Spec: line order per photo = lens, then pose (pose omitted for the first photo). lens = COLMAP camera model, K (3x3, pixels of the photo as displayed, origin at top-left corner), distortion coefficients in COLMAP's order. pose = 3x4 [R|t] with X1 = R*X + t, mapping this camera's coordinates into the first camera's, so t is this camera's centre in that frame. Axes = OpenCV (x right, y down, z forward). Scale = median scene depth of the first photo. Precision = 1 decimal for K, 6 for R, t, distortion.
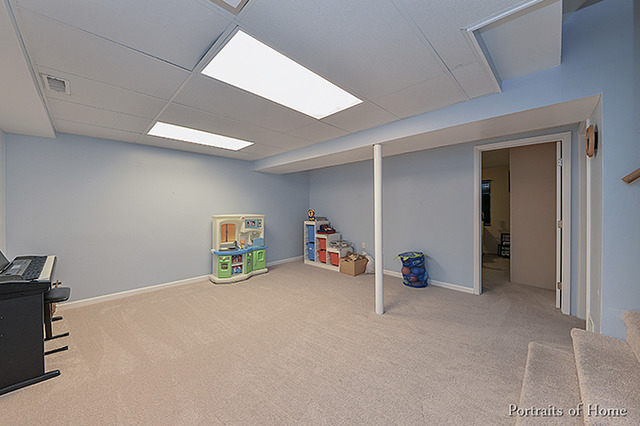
lens RADIAL K [[233.9, 0, 318.4], [0, 233.9, 209.4], [0, 0, 1]] dist [-0.001100, -0.000128]
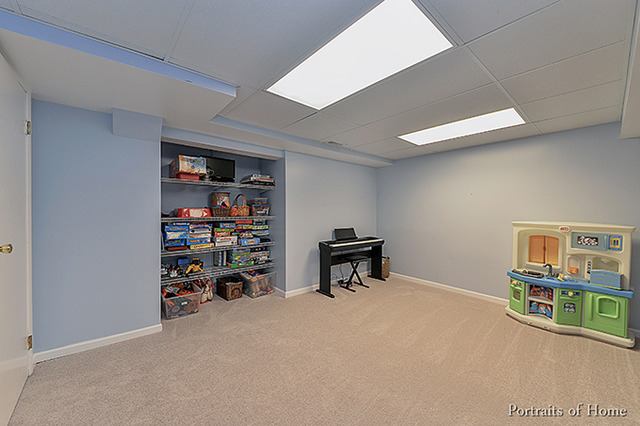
lens RADIAL K [[244.0, 0, 318.8], [0, 244.0, 214.3], [0, 0, 1]] dist [0.000260, -0.000054]
pose [[-0.100138, 0.022160, -0.994727, 0.356732], [-0.013496, 0.999630, 0.023628, -0.005734], [0.994882, 0.015790, -0.099802, 0.456406]]
